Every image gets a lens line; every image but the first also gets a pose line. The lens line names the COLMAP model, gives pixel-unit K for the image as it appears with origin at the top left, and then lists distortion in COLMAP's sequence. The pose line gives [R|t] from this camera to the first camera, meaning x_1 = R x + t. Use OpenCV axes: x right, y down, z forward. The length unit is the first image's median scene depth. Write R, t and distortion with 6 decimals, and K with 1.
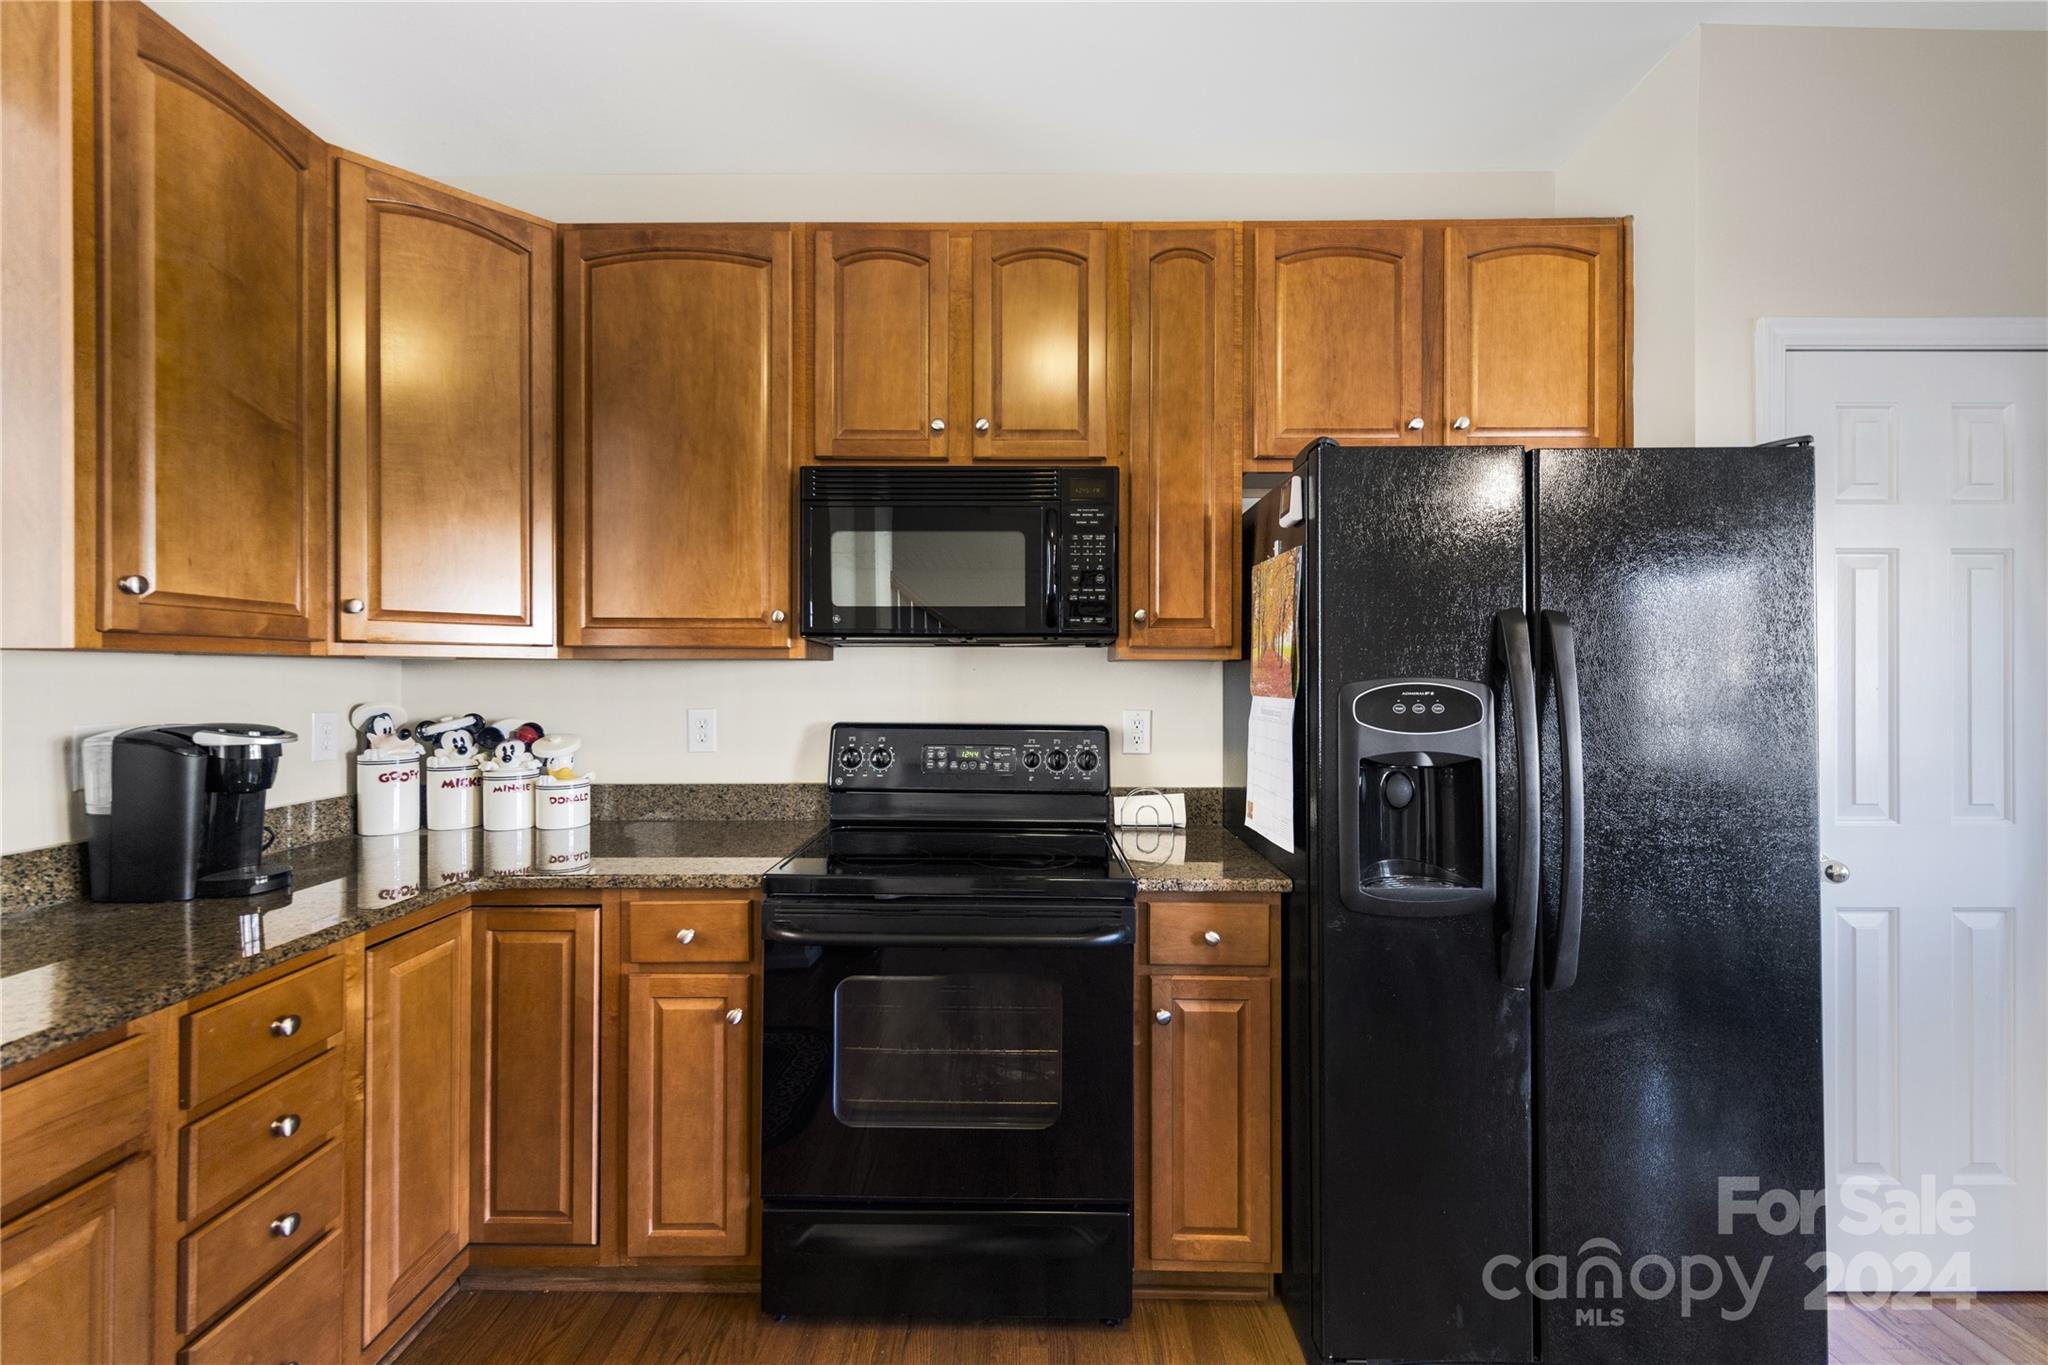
lens RADIAL K [[811.8, 0, 1019.3], [0, 811.8, 673.5], [0, 0, 1]] dist [0.004186, -0.000099]
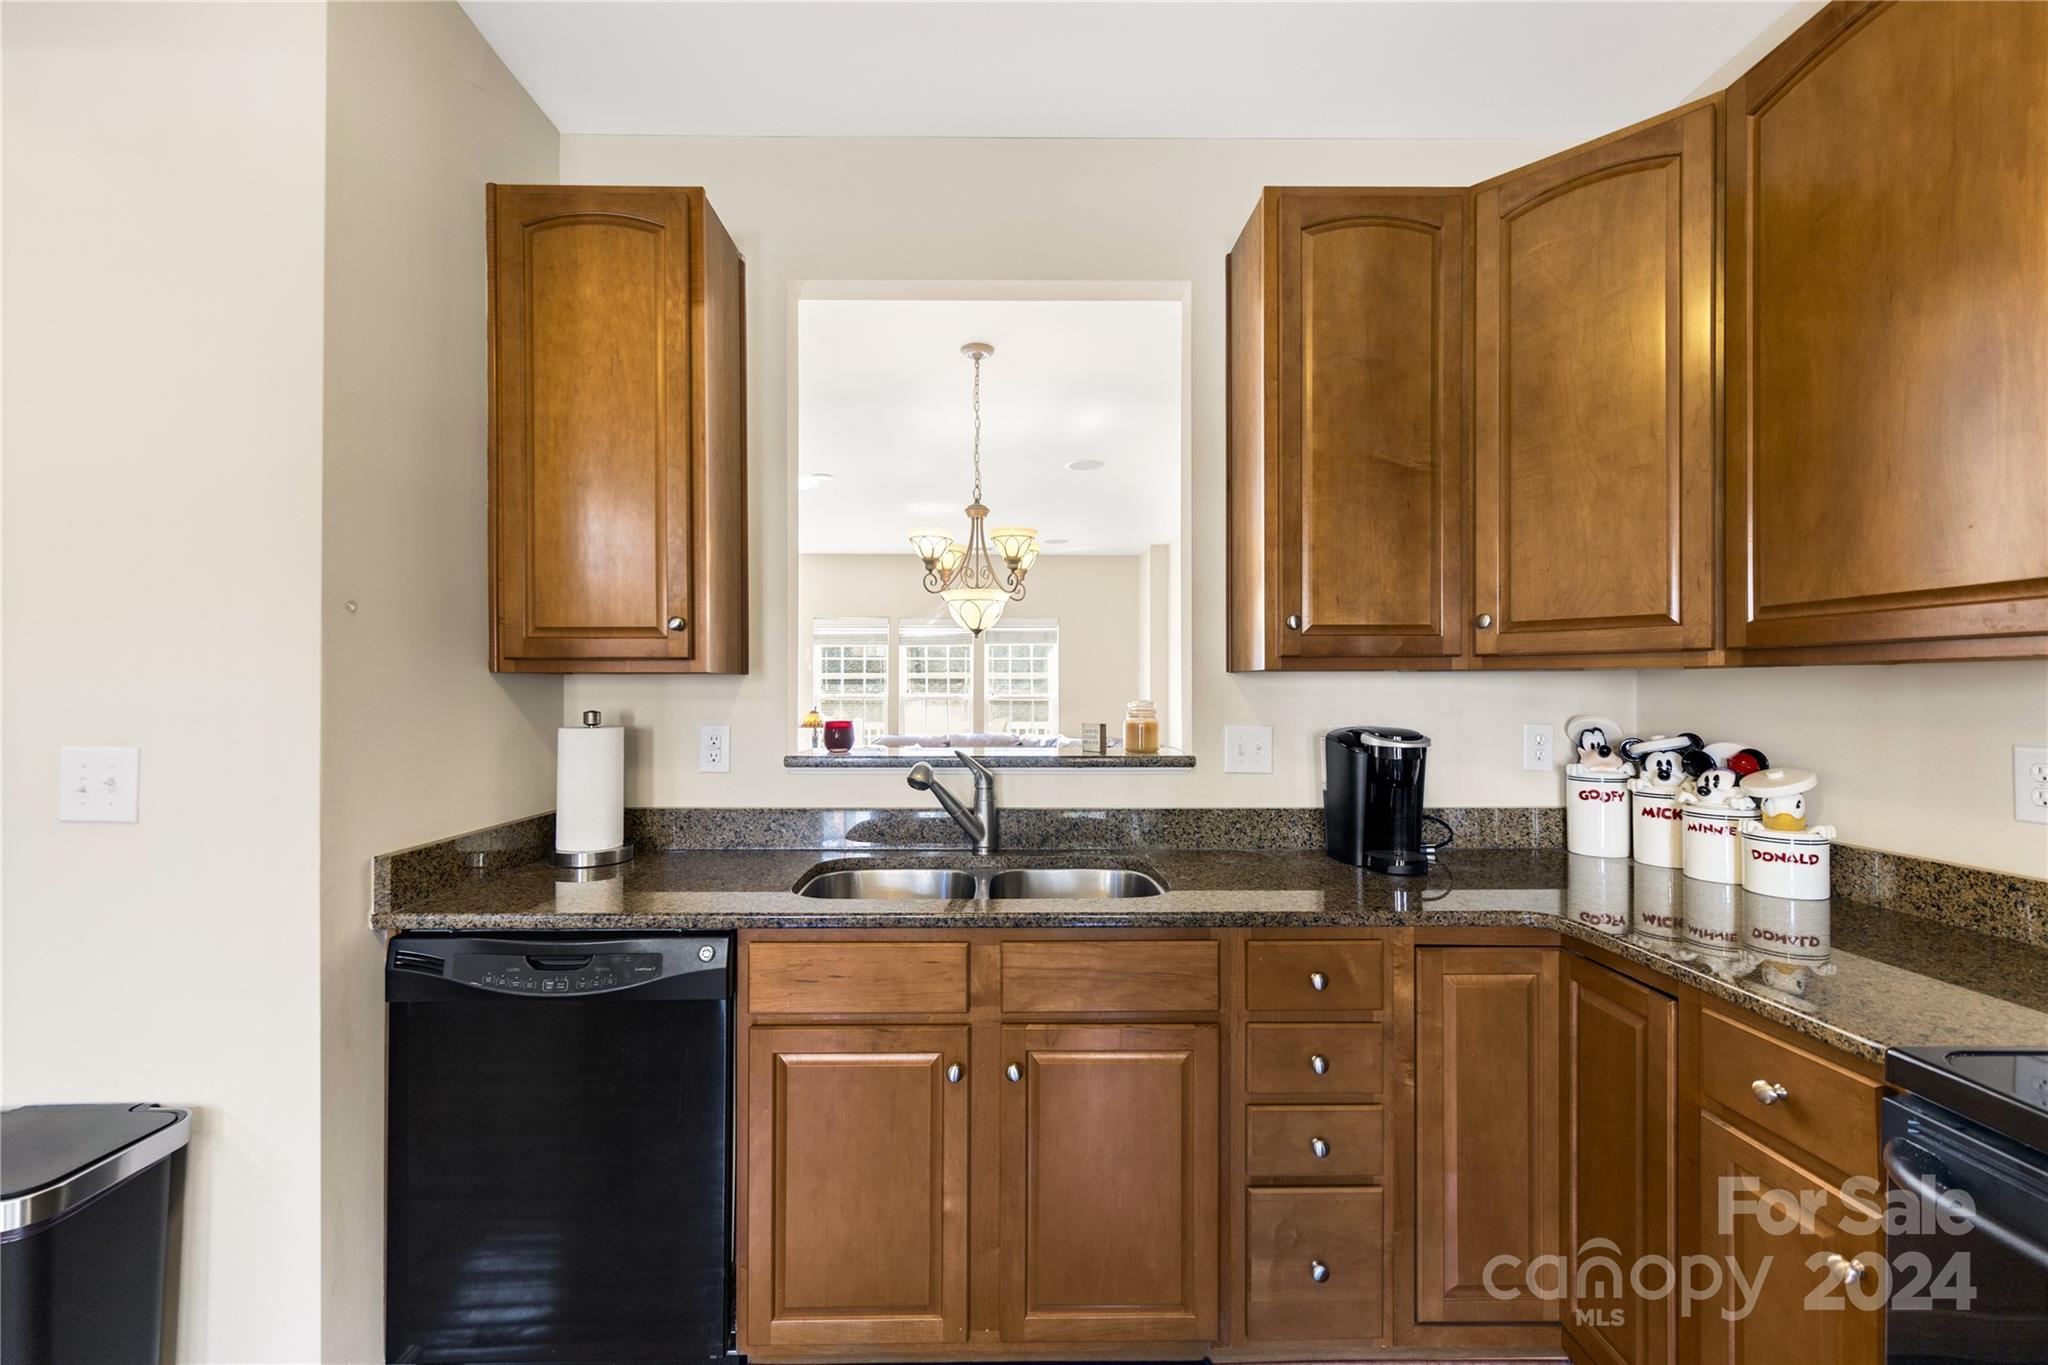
lens RADIAL K [[852.5, 0, 1014.9], [0, 852.5, 685.7], [0, 0, 1]] dist [0.010580, 0.000203]
pose [[0.026446, -0.003171, -0.999645, 0.218227], [0.004911, 0.999983, -0.003042, -0.000130], [0.999638, -0.004829, 0.026461, 0.325805]]
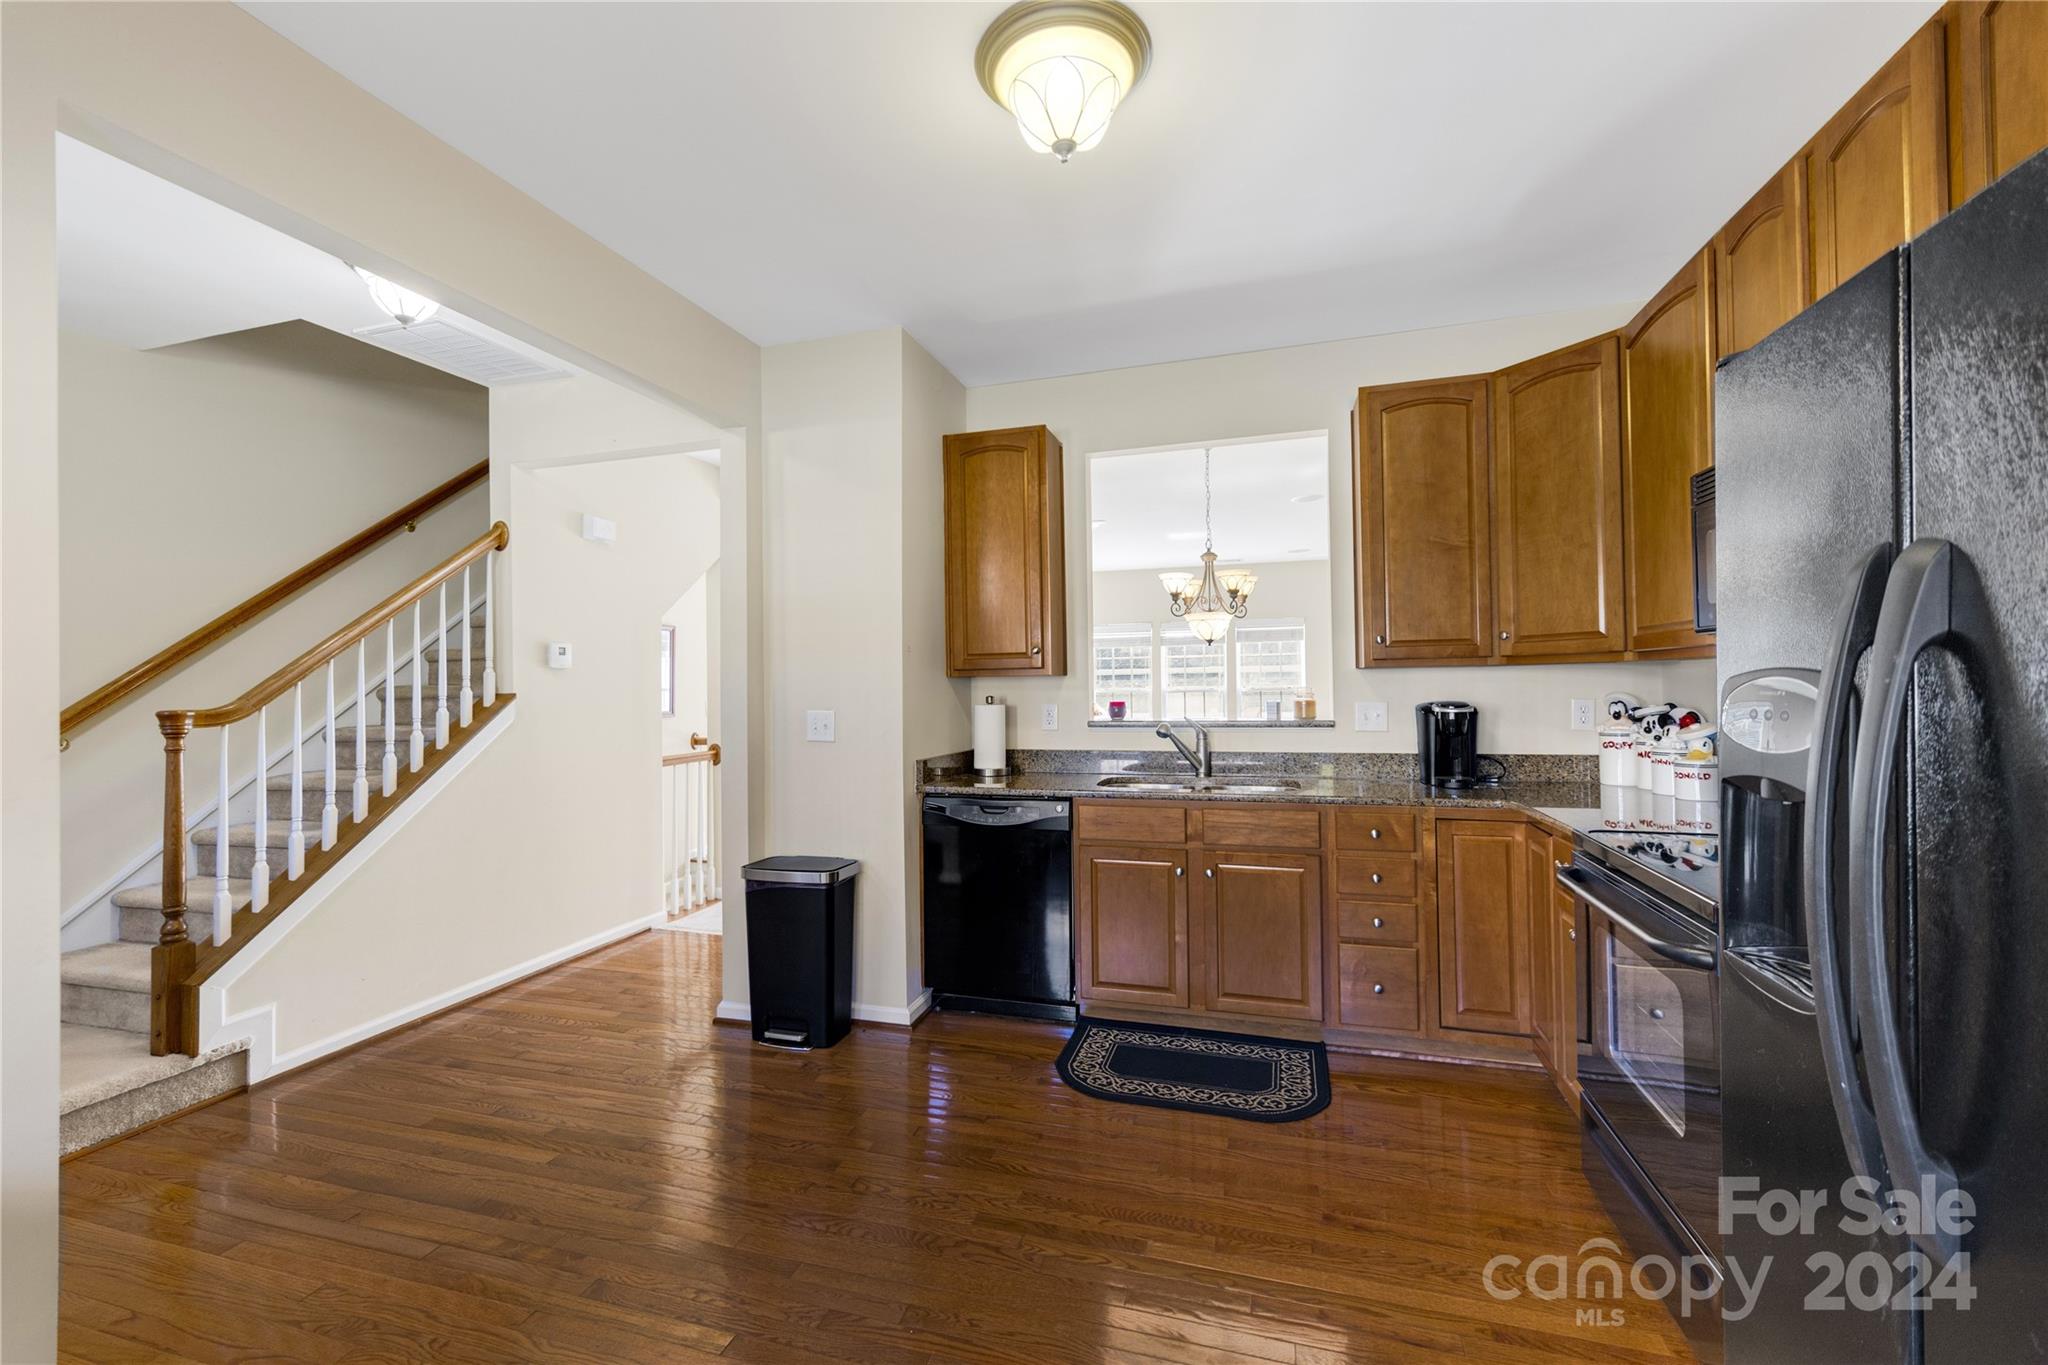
lens RADIAL K [[852.5, 0, 1014.9], [0, 852.5, 685.7], [0, 0, 1]] dist [0.010580, 0.000203]
pose [[-0.281311, 0.004604, -0.959605, 1.038923], [0.019766, 0.999804, -0.000998, 0.003875], [0.959413, -0.019248, -0.281347, 0.449514]]
